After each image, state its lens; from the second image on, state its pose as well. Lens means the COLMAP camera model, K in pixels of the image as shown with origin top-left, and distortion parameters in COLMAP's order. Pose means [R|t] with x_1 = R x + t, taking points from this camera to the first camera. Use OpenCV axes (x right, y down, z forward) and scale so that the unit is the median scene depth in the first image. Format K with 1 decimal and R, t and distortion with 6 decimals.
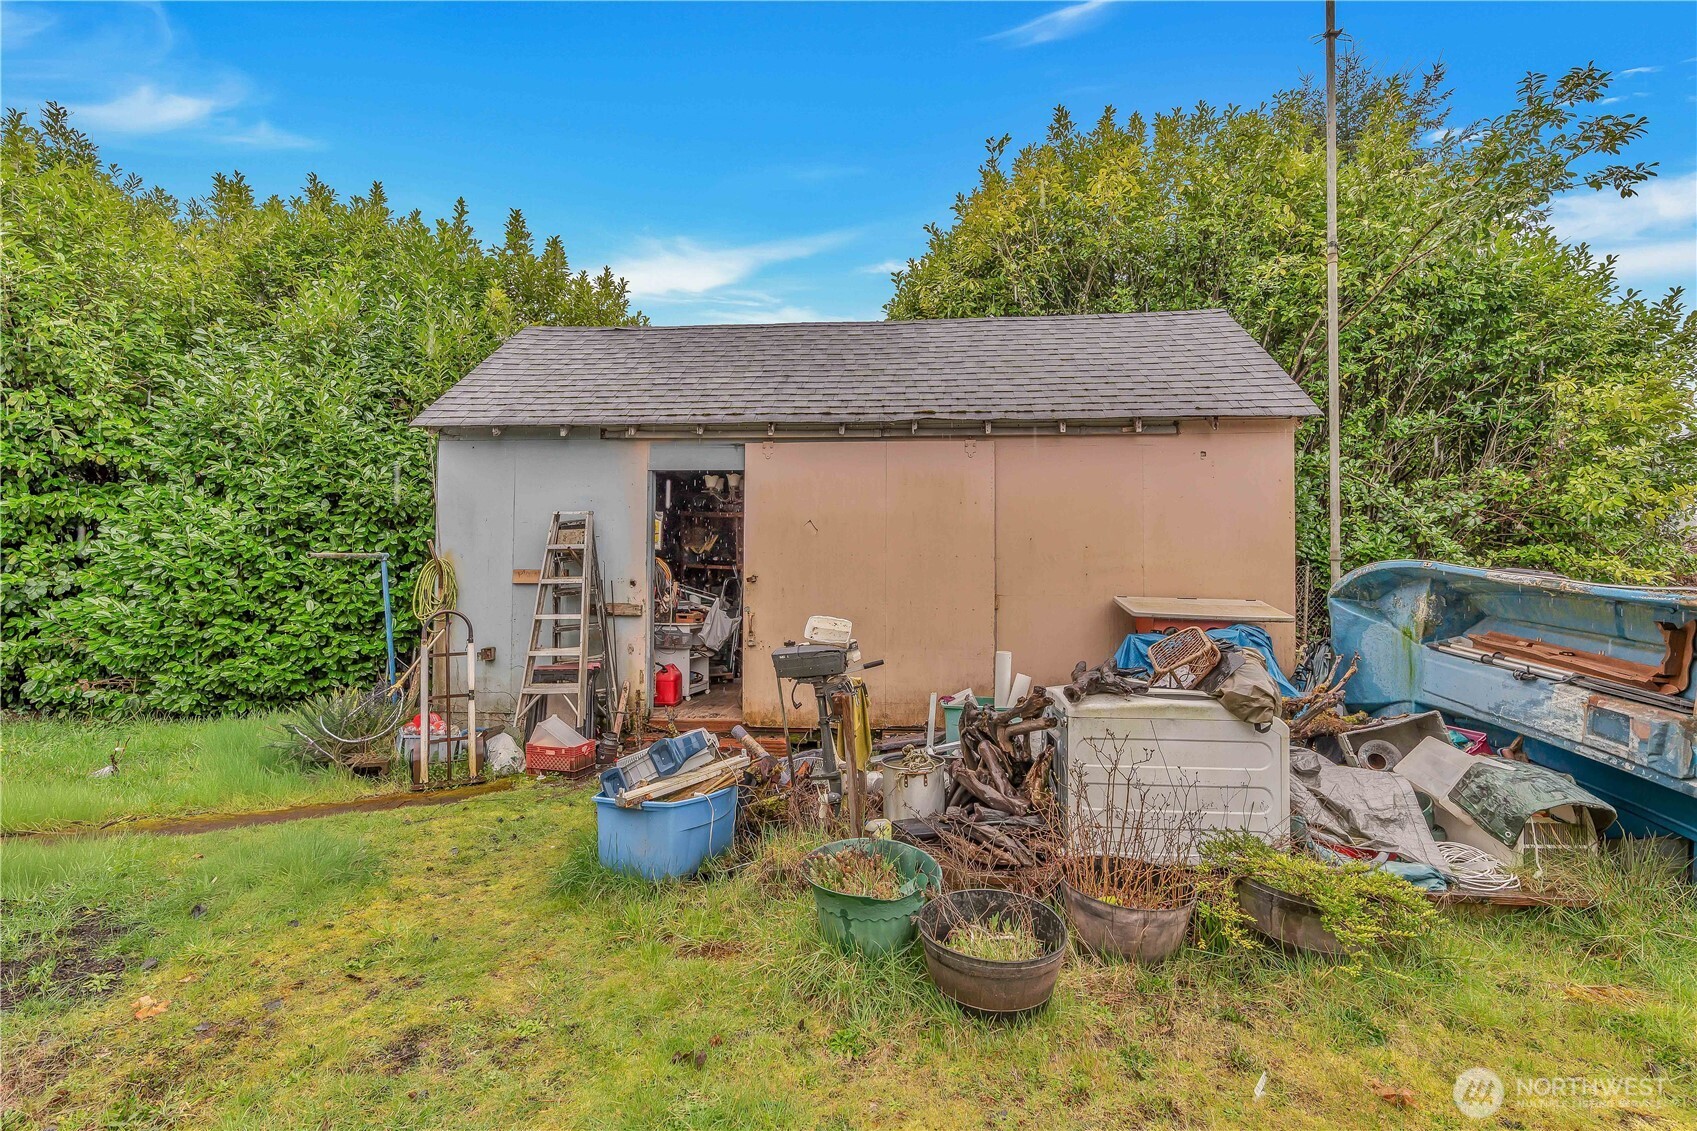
lens RADIAL K [[771.0, 0, 858.2], [0, 771.0, 563.3], [0, 0, 1]] dist [-0.009542, 0.003721]
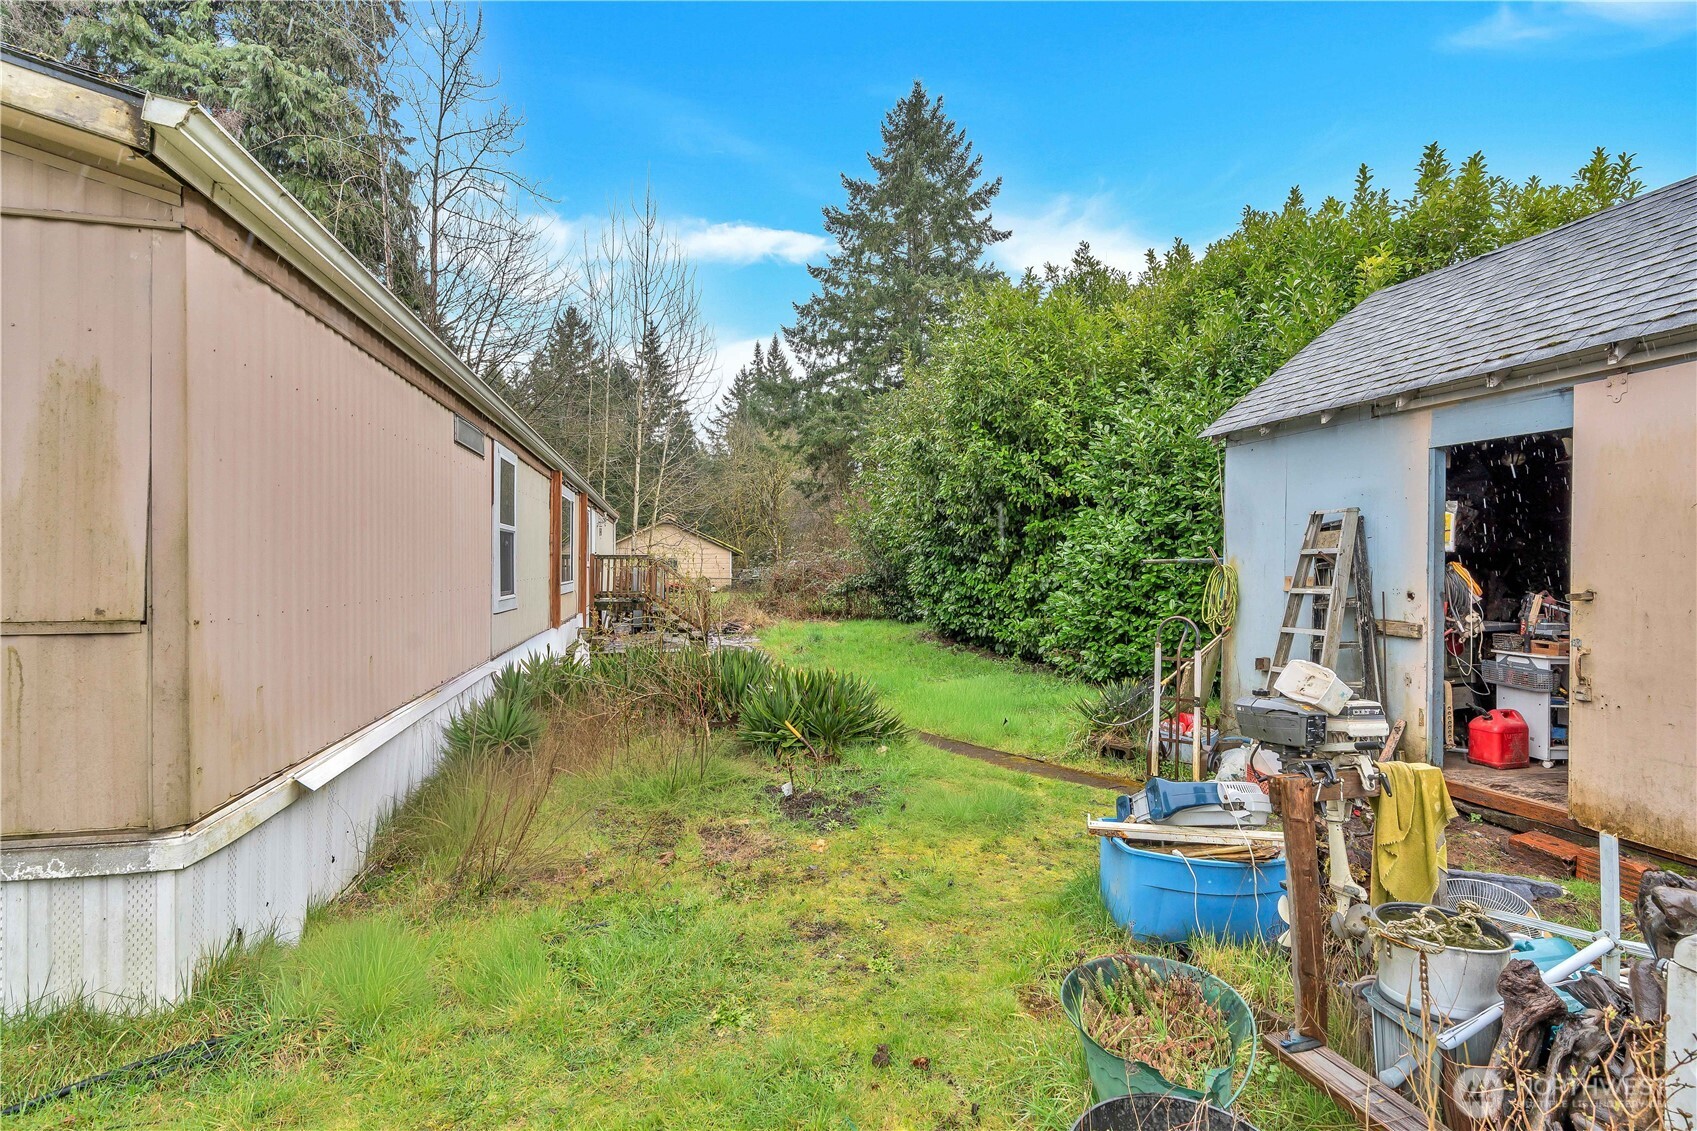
lens RADIAL K [[771.0, 0, 848.3], [0, 771.0, 562.9], [0, 0, 1]] dist [-0.009542, 0.003721]
pose [[0.305733, -0.004207, -0.952108, 0.270627], [0.011512, 0.999933, -0.000722, -0.013219], [0.952048, -0.010740, 0.305761, 0.218752]]
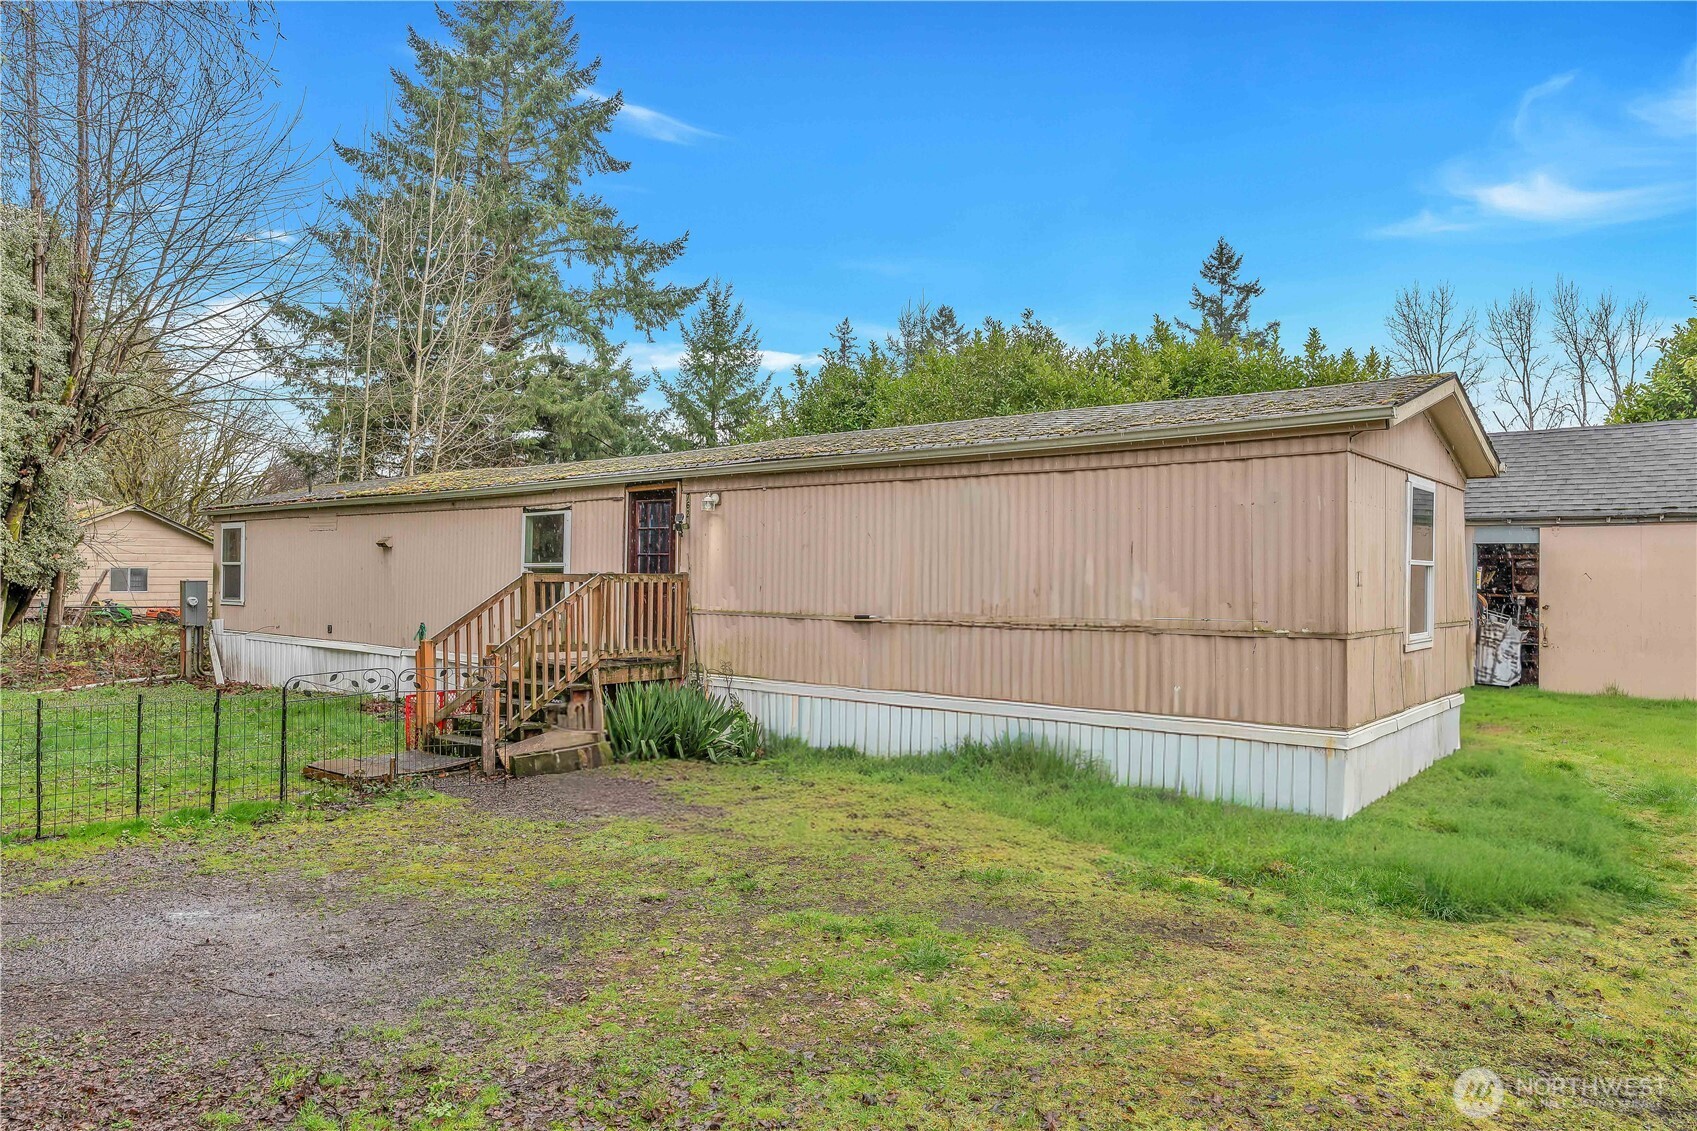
lens RADIAL K [[1109.1, 0, 850.1], [0, 1109.1, 566.7], [0, 0, 1]] dist [0.005659, -0.003315]
pose [[0.820932, -0.002620, -0.571020, 0.004468], [0.003414, 0.999994, 0.000320, -0.073065], [0.571016, -0.002212, 0.820936, -1.846844]]
